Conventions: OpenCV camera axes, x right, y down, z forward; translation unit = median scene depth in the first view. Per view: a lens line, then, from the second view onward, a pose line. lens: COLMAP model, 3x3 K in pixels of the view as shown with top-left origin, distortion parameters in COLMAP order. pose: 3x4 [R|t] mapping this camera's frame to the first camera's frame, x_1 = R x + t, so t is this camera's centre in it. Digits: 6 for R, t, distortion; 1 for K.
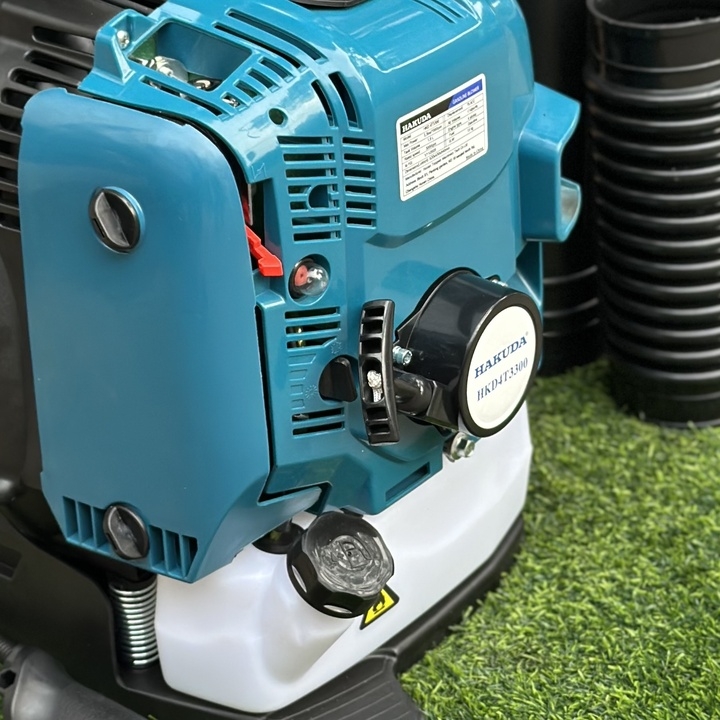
lens RADIAL K [[2260.0, 0, 402.8], [0, 2260.0, 329.5], [0, 0, 1]] dist [0.122546, 0.000000]
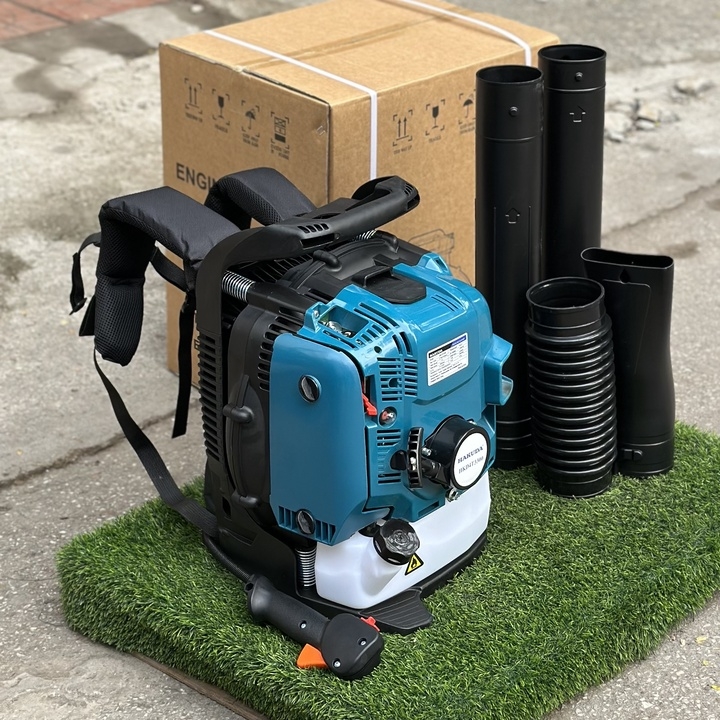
lens RADIAL K [[1770.2, 0, 370.7], [0, 1770.2, 225.2], [0, 0, 1]] dist [0.070719, 0.000000]
pose [[0.996452, 0.040536, -0.073751, 0.066341], [-0.049657, 0.990739, -0.126372, 0.013643], [0.067946, 0.129586, 0.989238, -0.829123]]
